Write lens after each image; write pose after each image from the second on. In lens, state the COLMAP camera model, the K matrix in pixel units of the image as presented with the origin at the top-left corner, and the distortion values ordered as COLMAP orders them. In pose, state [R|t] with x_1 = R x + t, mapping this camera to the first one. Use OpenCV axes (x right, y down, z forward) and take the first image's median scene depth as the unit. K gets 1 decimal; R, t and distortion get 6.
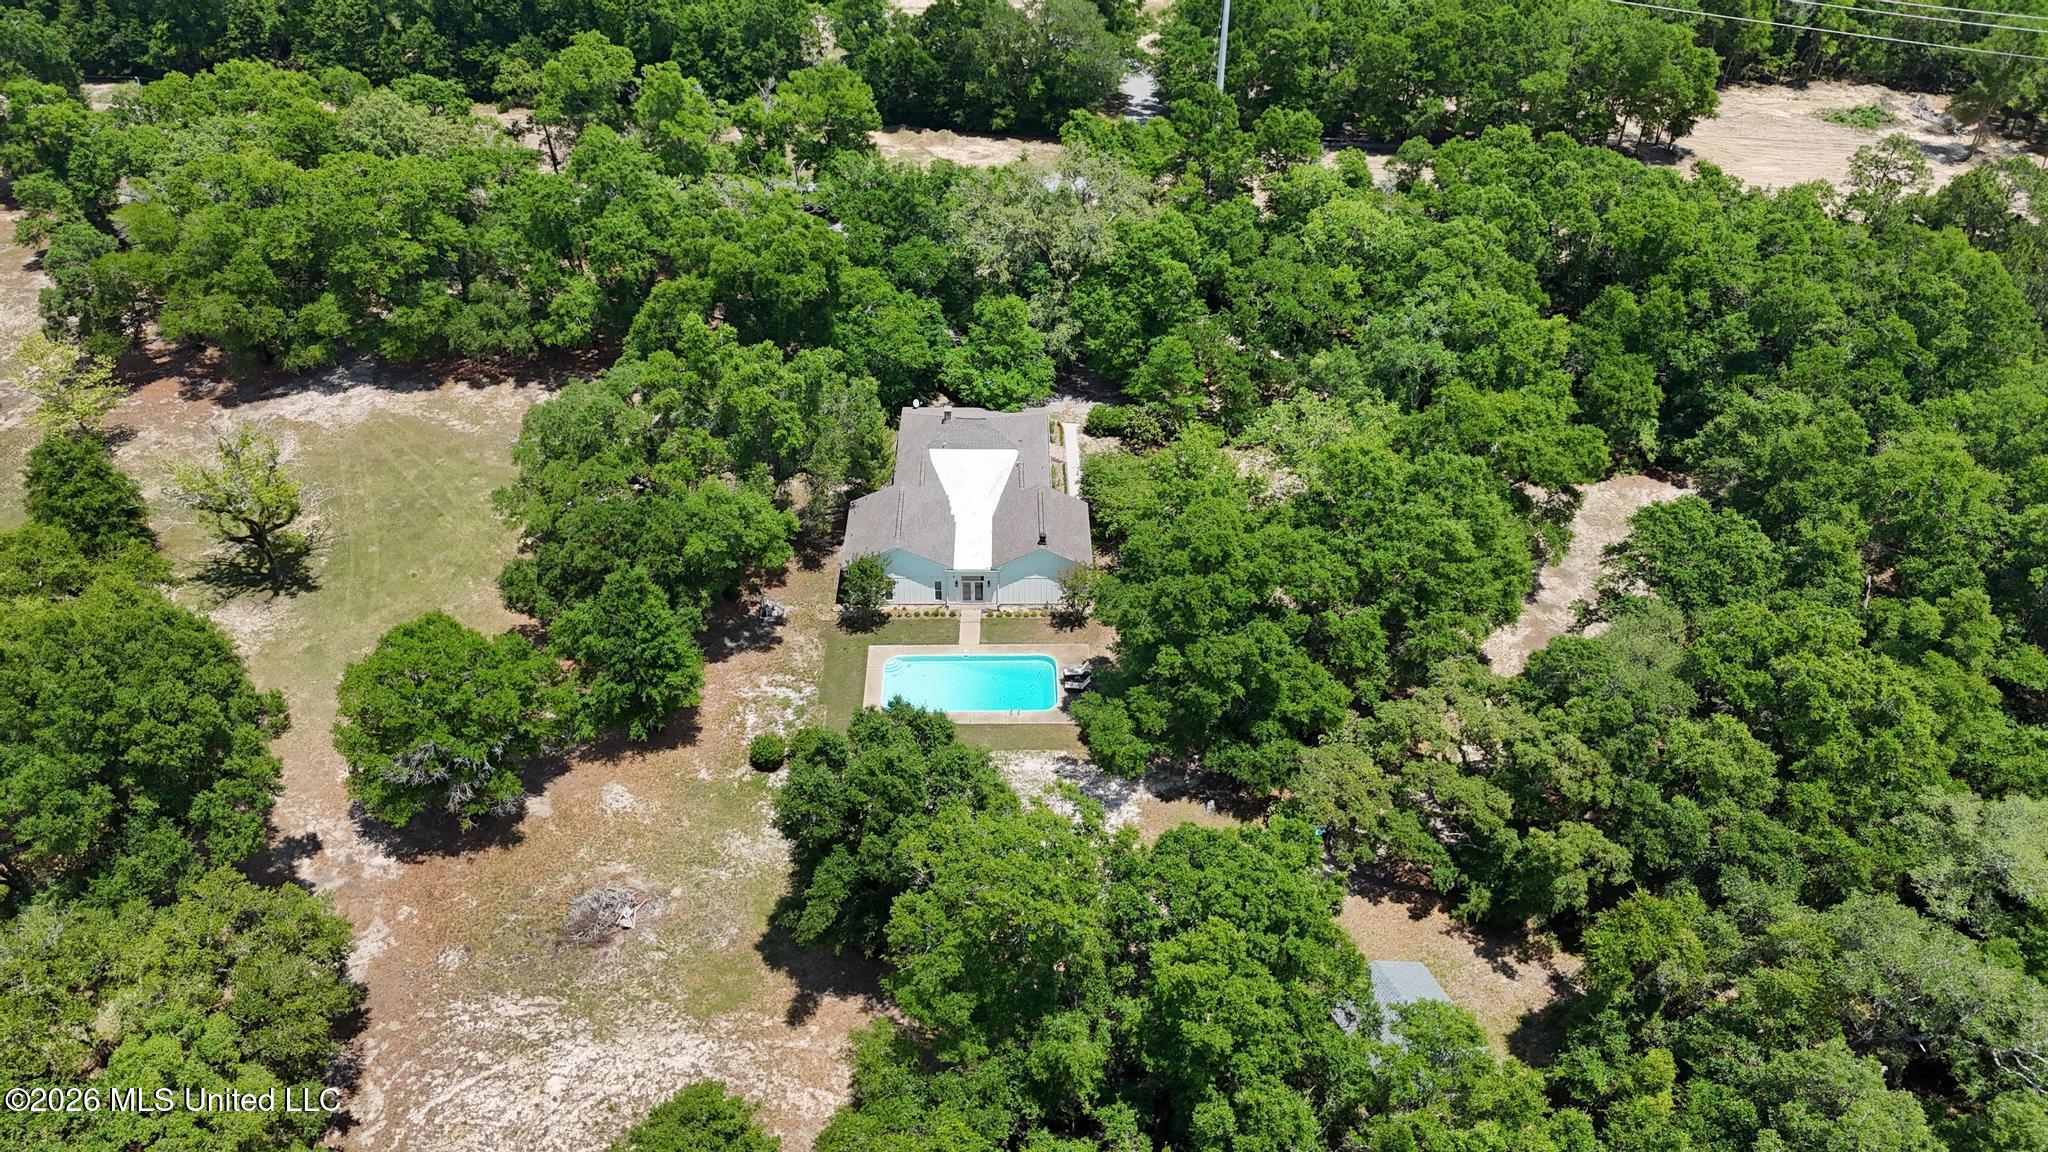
lens RADIAL K [[1502.4, 0, 1029.8], [0, 1502.4, 575.0], [0, 0, 1]] dist [0.046061, -0.017623]
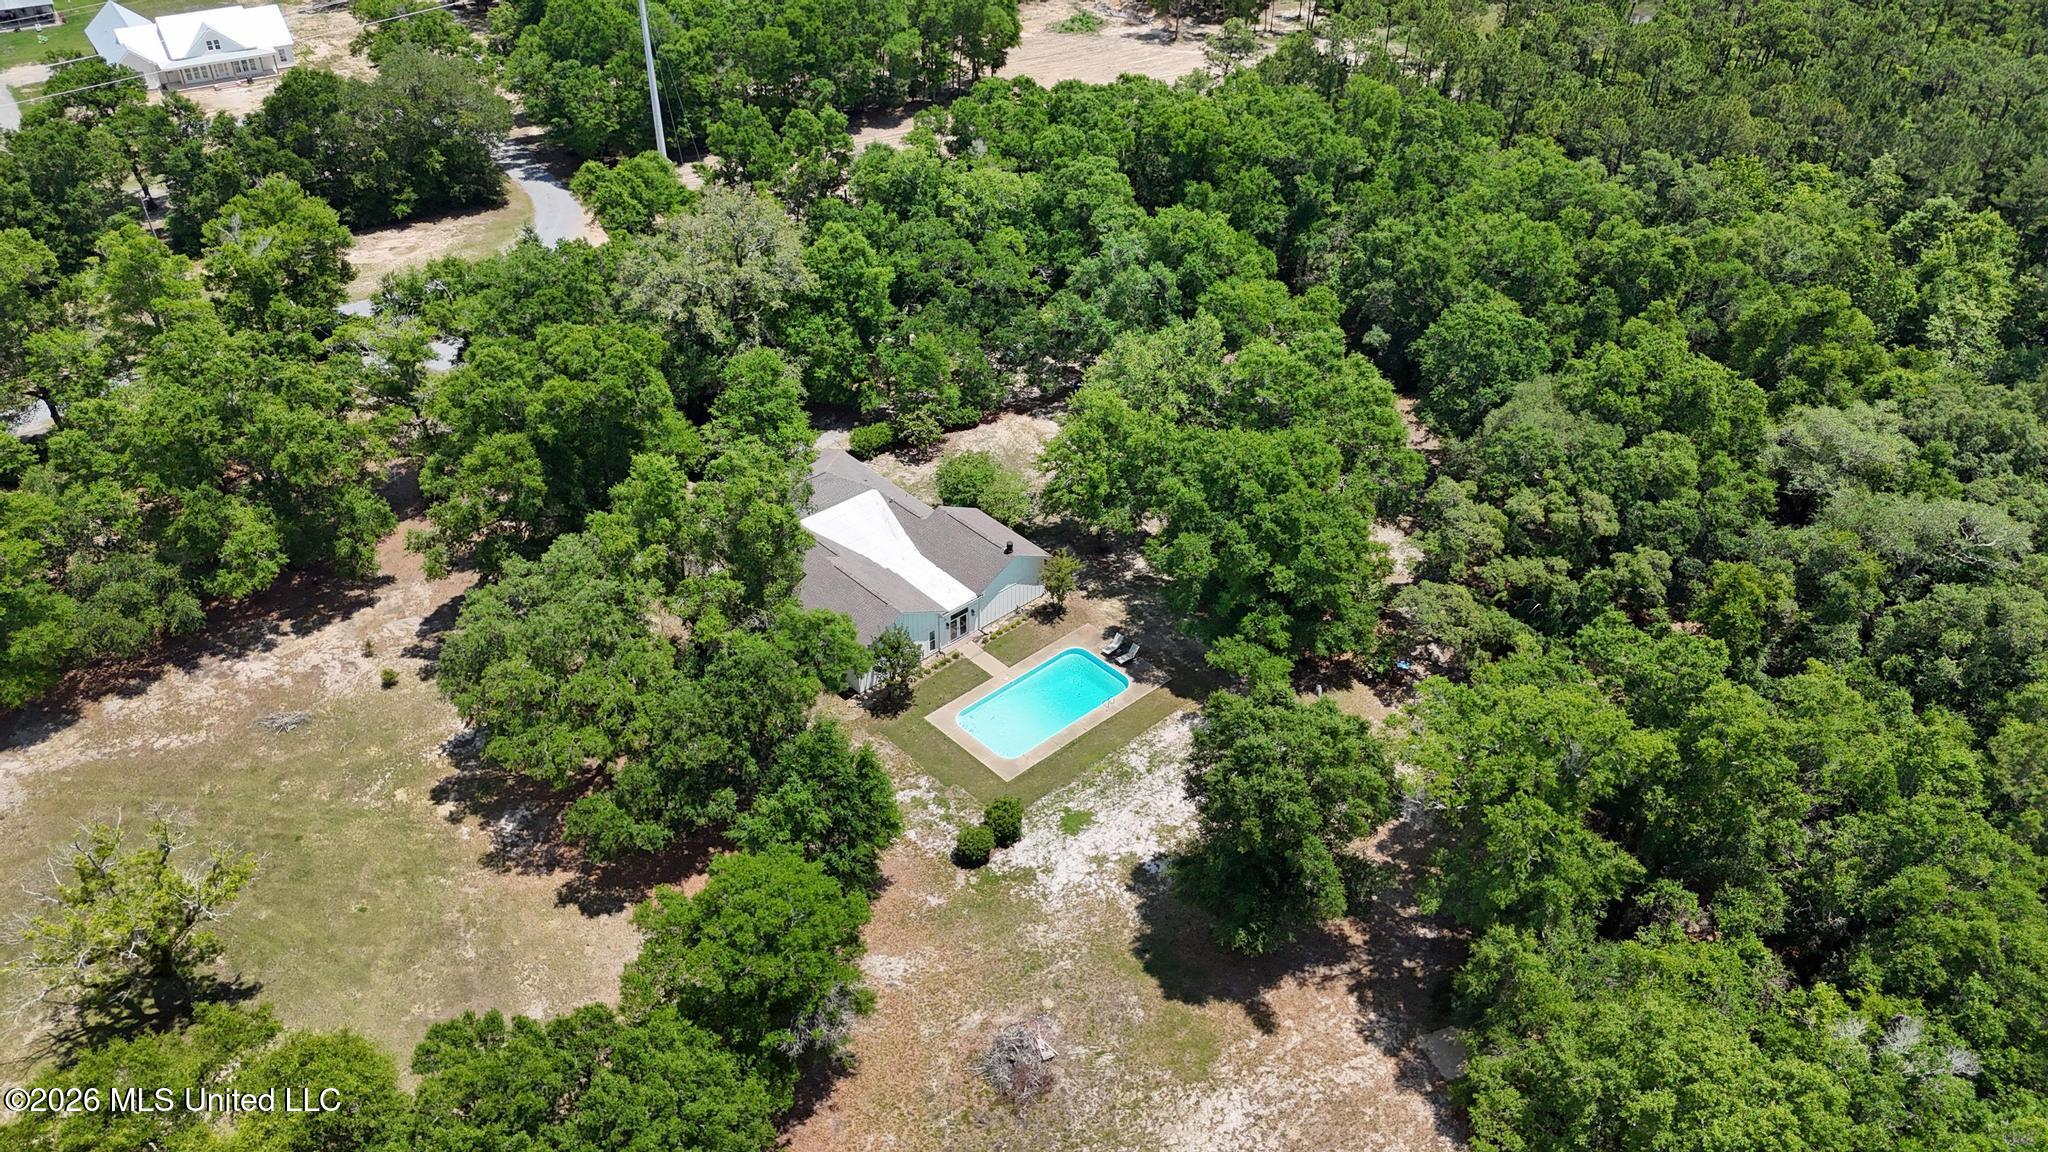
lens RADIAL K [[1502.4, 0, 1020.6], [0, 1502.4, 580.4], [0, 0, 1]] dist [0.046061, -0.017623]
pose [[0.748571, -0.390913, 0.535563, -0.508397], [0.388113, 0.913219, 0.124093, -0.119977], [-0.537596, 0.114966, 0.835328, 0.155945]]
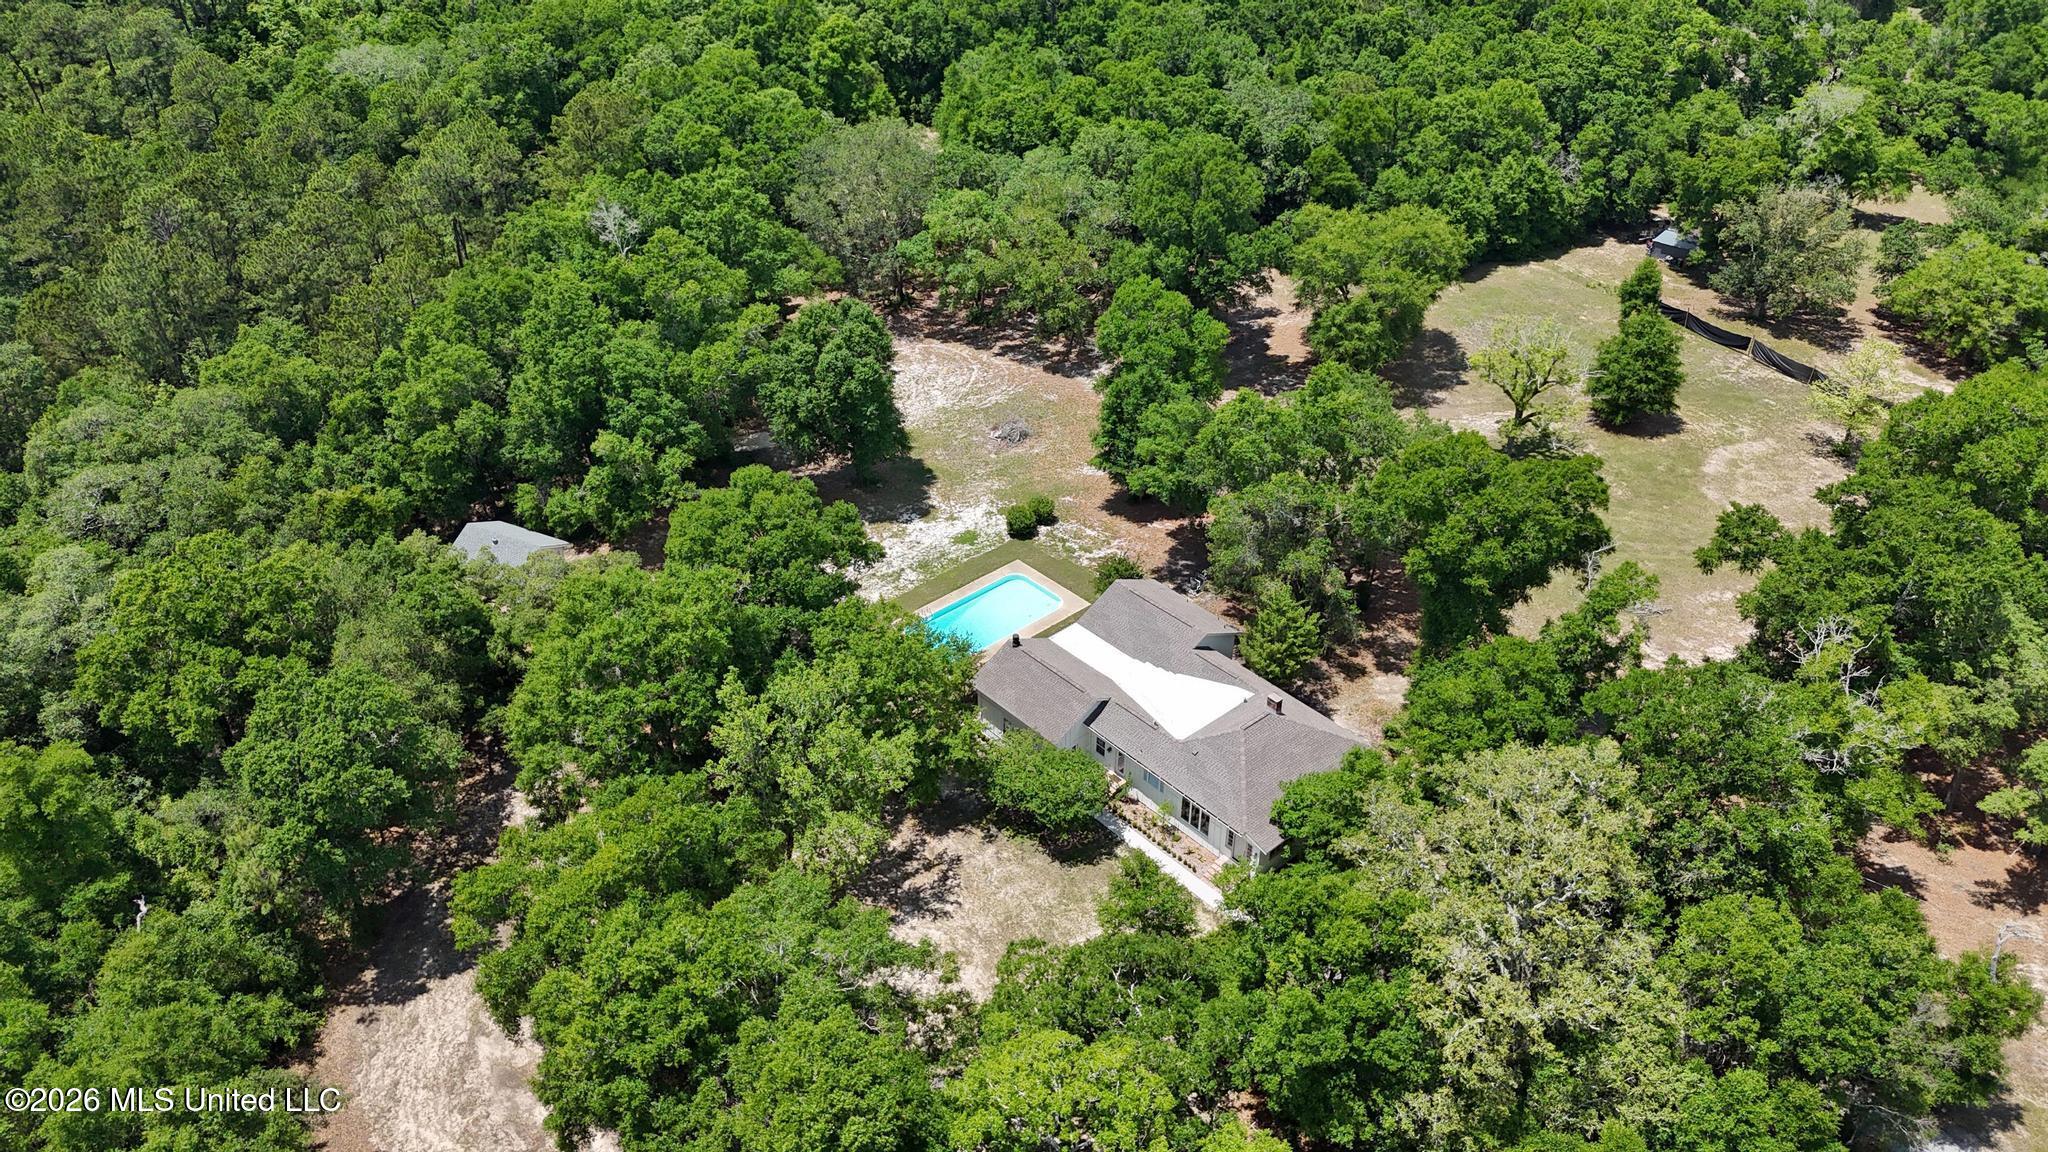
lens RADIAL K [[1502.4, 0, 1029.7], [0, 1502.4, 584.9], [0, 0, 1]] dist [0.046061, -0.017623]
pose [[-0.751590, 0.370124, -0.546004, 0.486959], [-0.398747, 0.404452, 0.823055, -0.791568], [0.525465, 0.836317, -0.156396, 1.076907]]
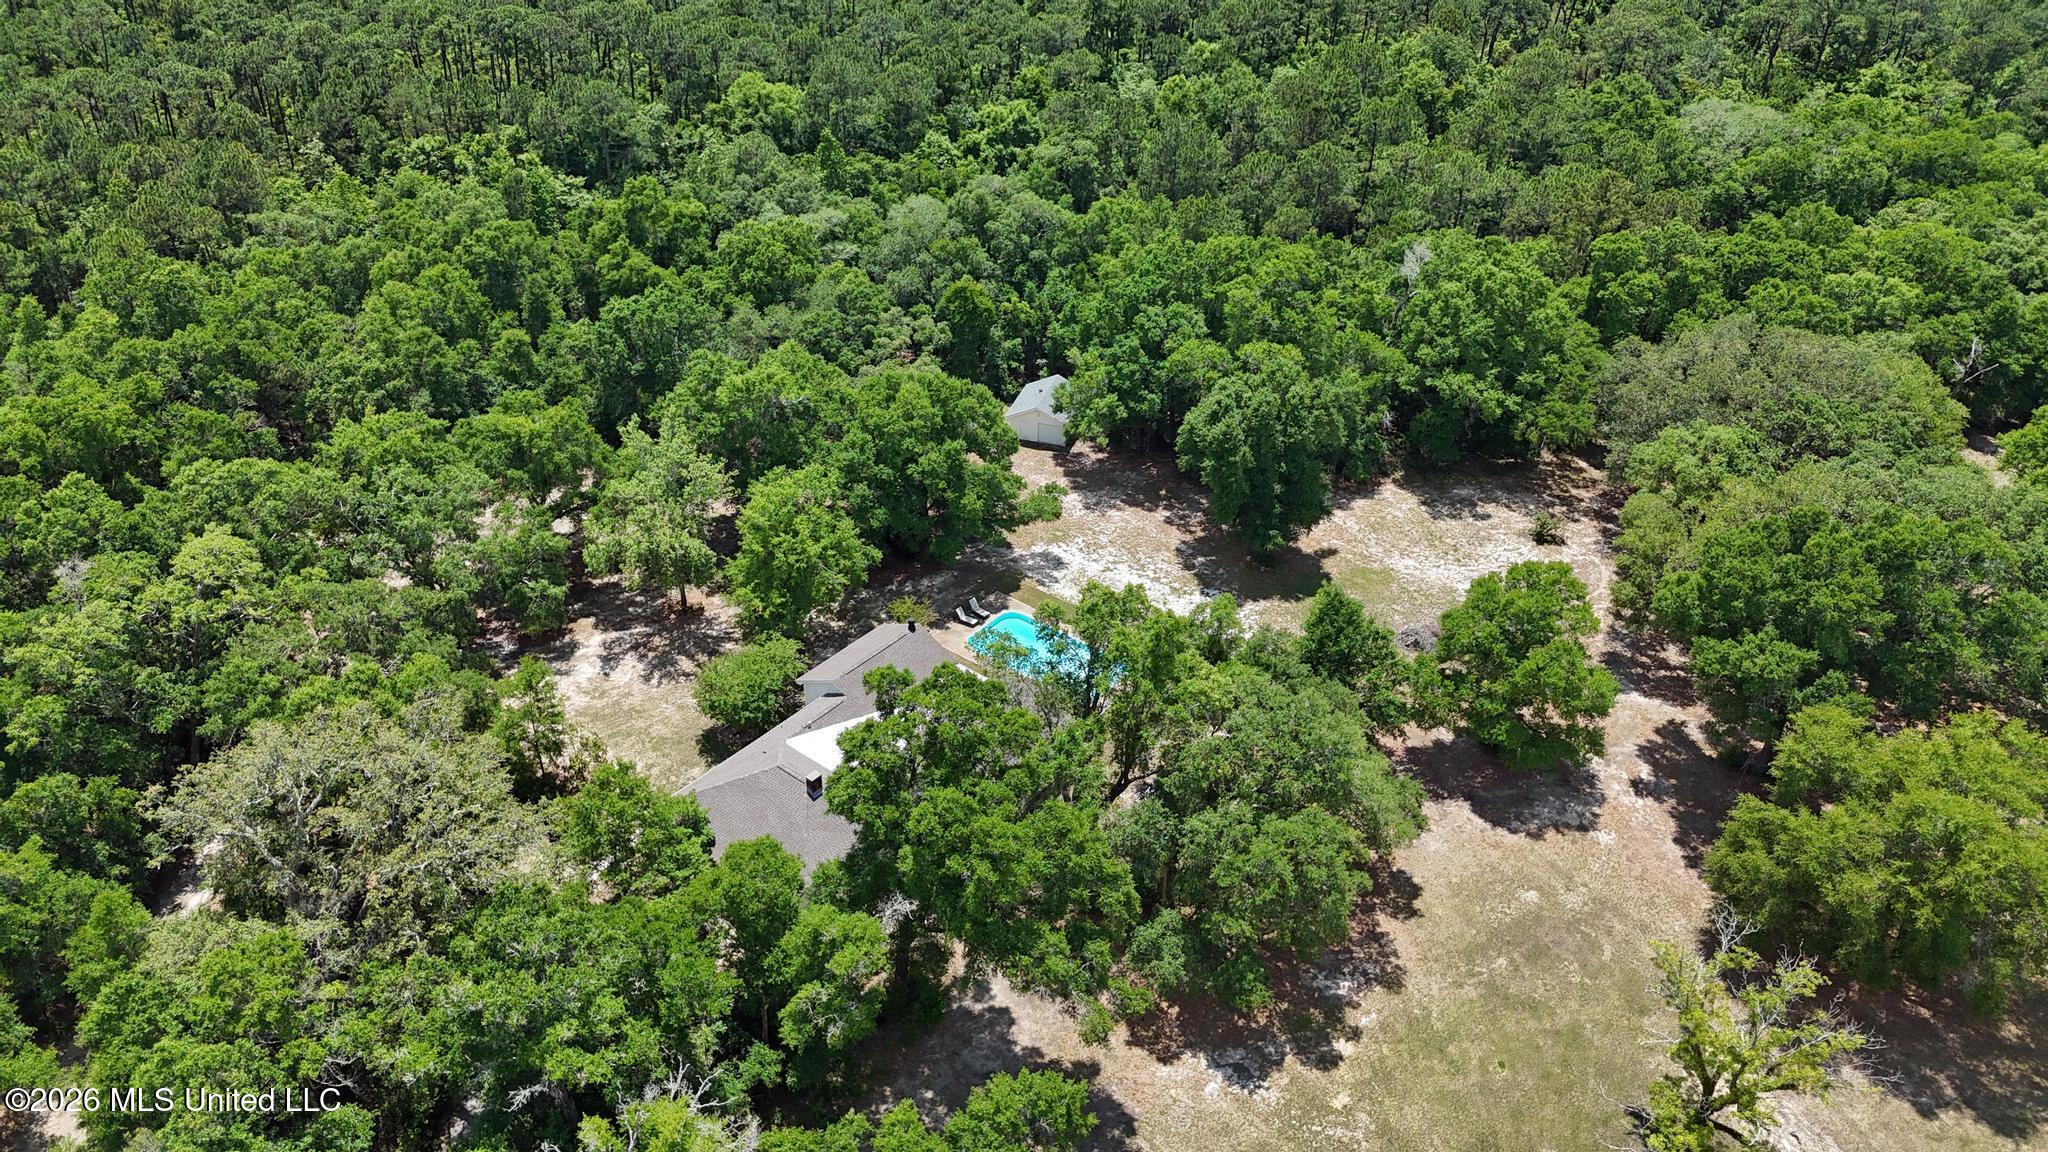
lens RADIAL K [[1502.4, 0, 1022.1], [0, 1502.4, 574.8], [0, 0, 1]] dist [0.046061, -0.017623]
pose [[-0.768779, -0.371094, 0.520834, -0.526022], [0.362653, 0.417837, 0.833004, -0.797886], [-0.526746, 0.829278, -0.186646, 1.071927]]
